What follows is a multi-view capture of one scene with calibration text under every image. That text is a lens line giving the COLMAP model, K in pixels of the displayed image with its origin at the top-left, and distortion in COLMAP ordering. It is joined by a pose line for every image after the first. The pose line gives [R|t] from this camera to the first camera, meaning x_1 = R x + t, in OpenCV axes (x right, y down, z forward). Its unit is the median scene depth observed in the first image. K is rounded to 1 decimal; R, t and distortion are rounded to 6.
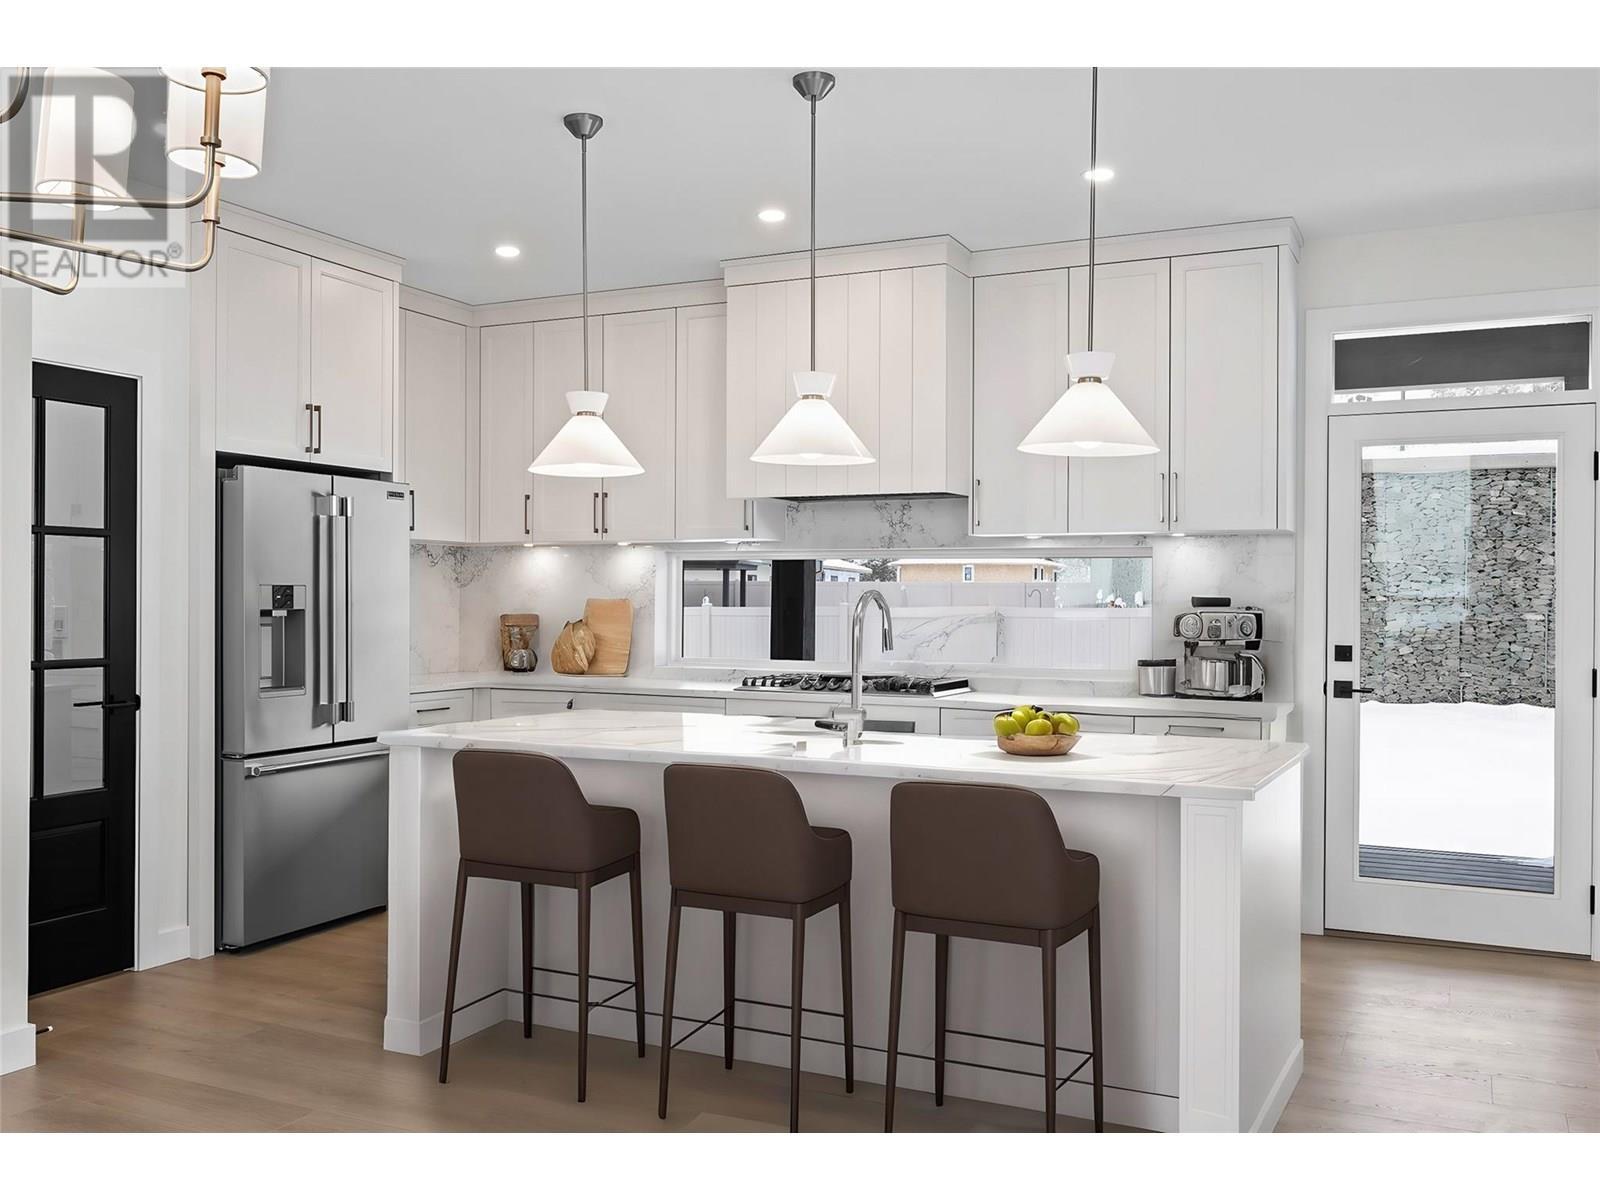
lens RADIAL K [[1381.2, 0, 795.0], [0, 1381.2, 597.2], [0, 0, 1]] dist [0.017841, 0.009804]
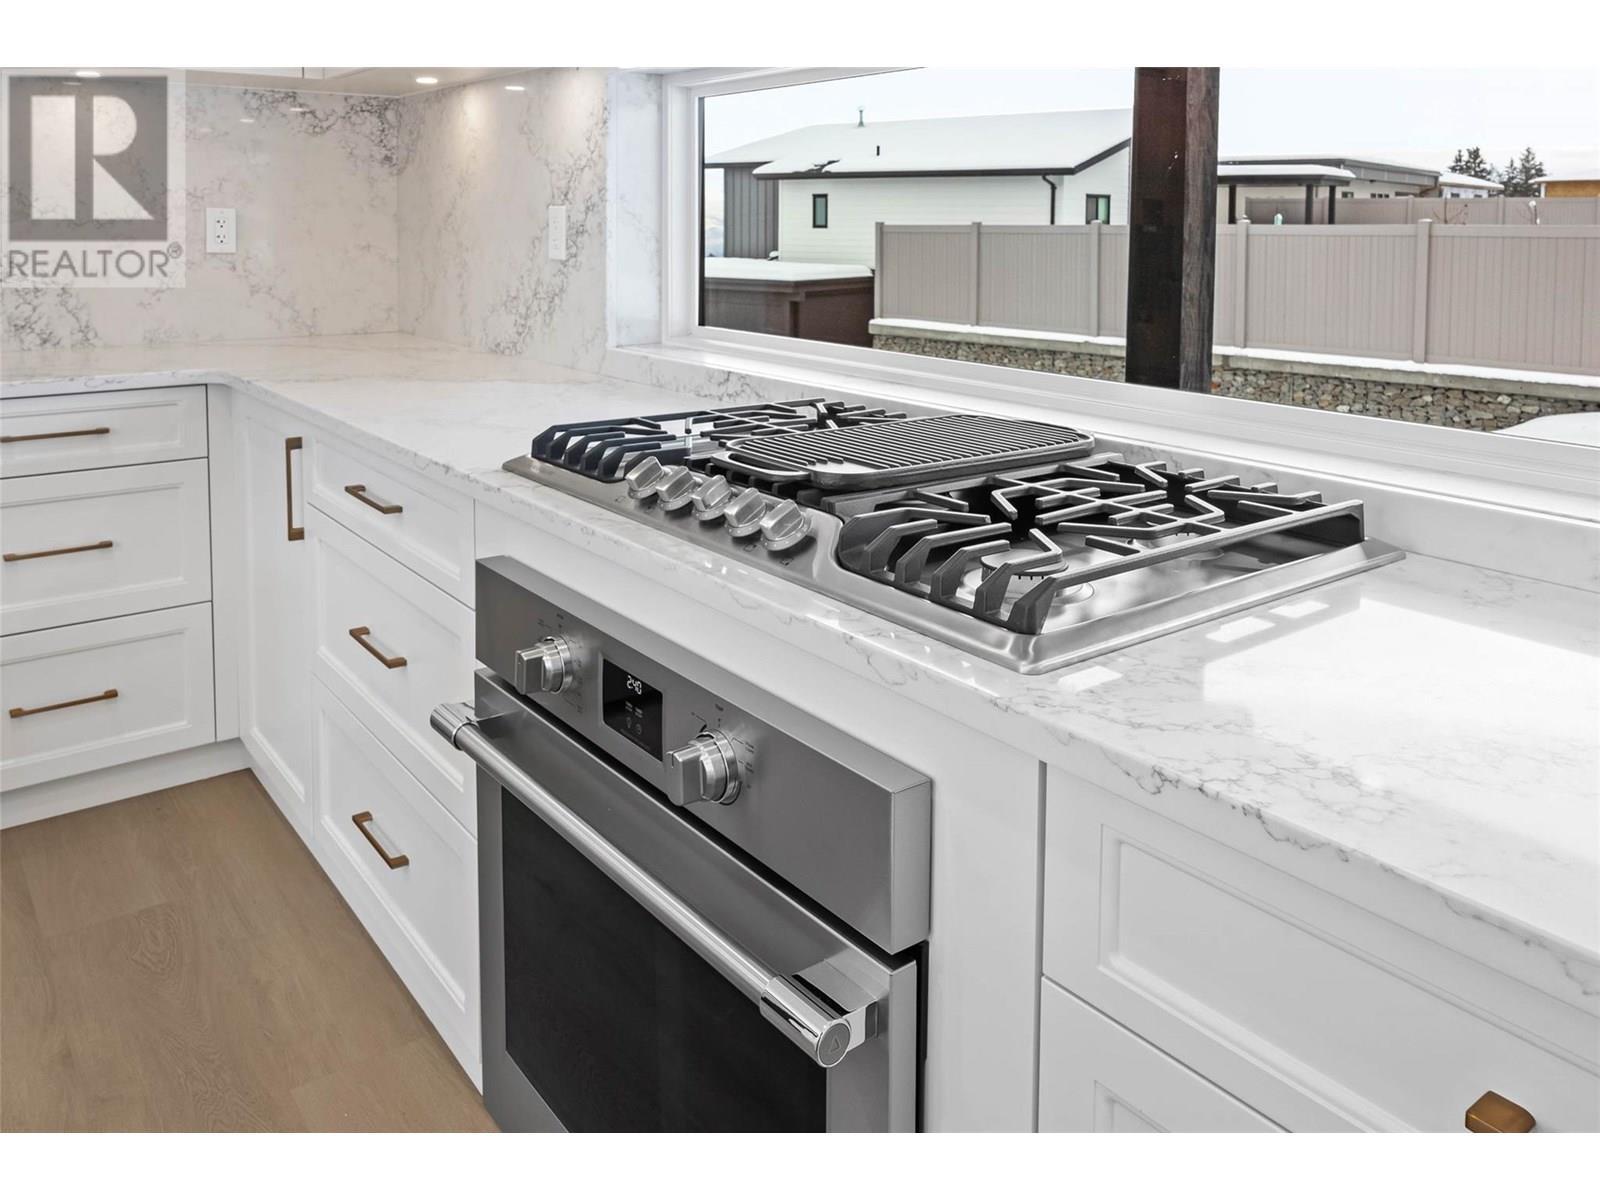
lens RADIAL K [[1227.9, 0, 779.1], [0, 1227.9, 307.3], [0, 0, 1]] dist [-0.002886, 0.003763]
pose [[0.887859, 0.032340, -0.458978, 0.138887], [0.001371, 0.997336, 0.072926, 0.012186], [0.460114, -0.065378, 0.885449, 0.817346]]
